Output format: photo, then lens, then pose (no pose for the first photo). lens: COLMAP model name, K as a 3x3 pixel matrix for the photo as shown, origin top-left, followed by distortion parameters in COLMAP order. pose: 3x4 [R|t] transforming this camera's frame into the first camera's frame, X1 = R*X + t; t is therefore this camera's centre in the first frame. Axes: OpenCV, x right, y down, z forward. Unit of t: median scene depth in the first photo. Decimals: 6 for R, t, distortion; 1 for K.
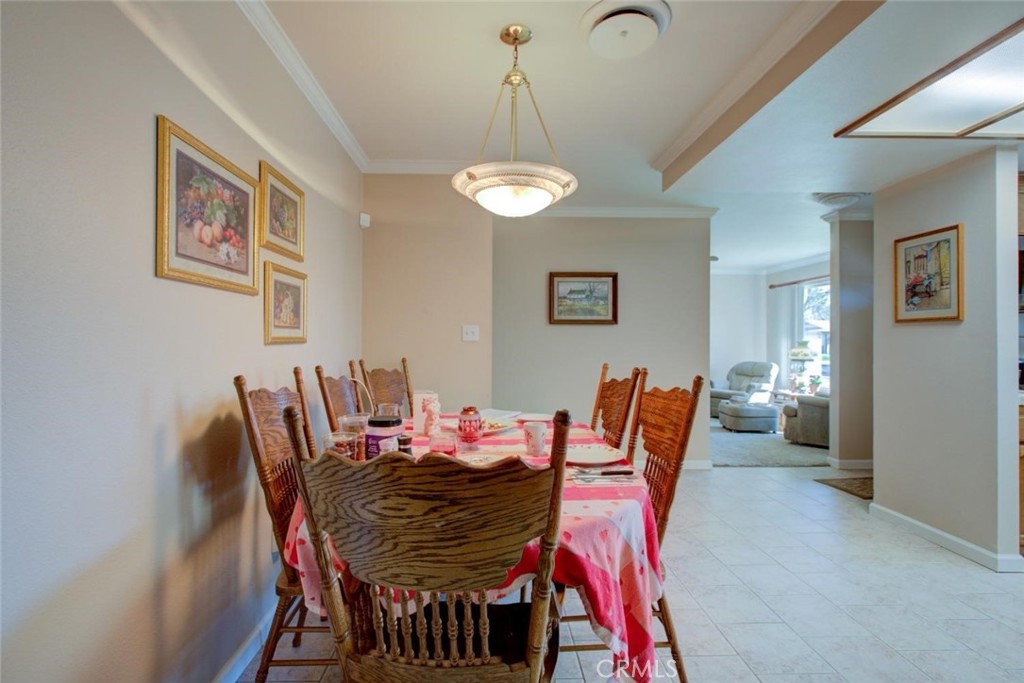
lens RADIAL K [[469.9, 0, 511.8], [0, 469.9, 345.2], [0, 0, 1]] dist [-0.009479, 0.005415]
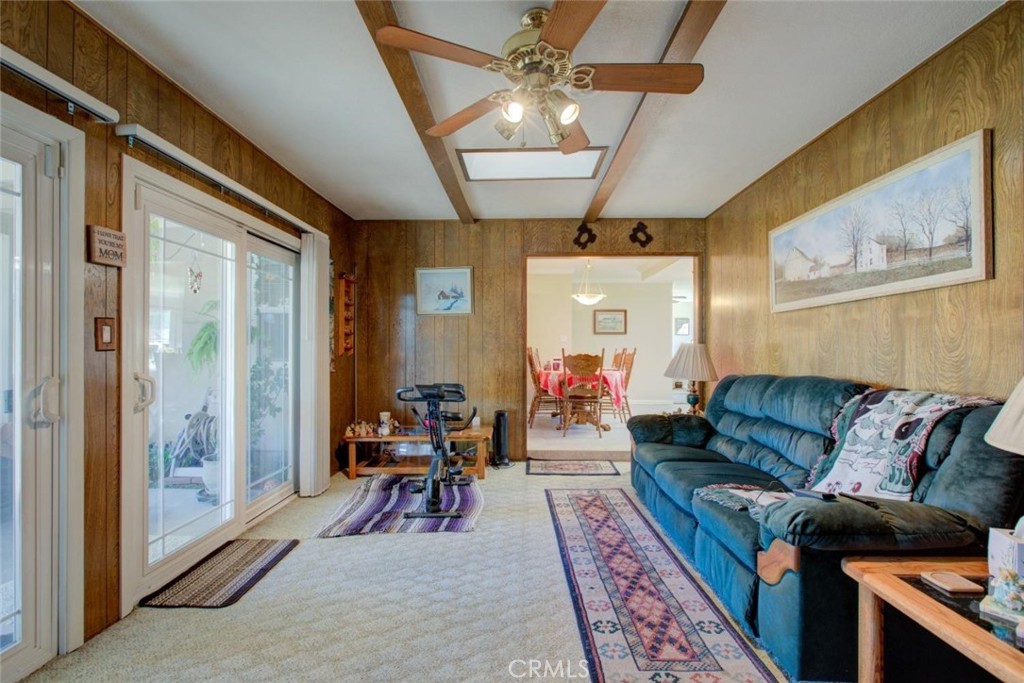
lens RADIAL K [[469.9, 0, 511.8], [0, 469.9, 345.2], [0, 0, 1]] dist [-0.009479, 0.005415]
pose [[0.998066, 0.003758, -0.062052, -0.423234], [-0.004727, 0.999869, -0.015469, 0.107314], [0.061985, 0.015733, 0.997953, -3.102851]]
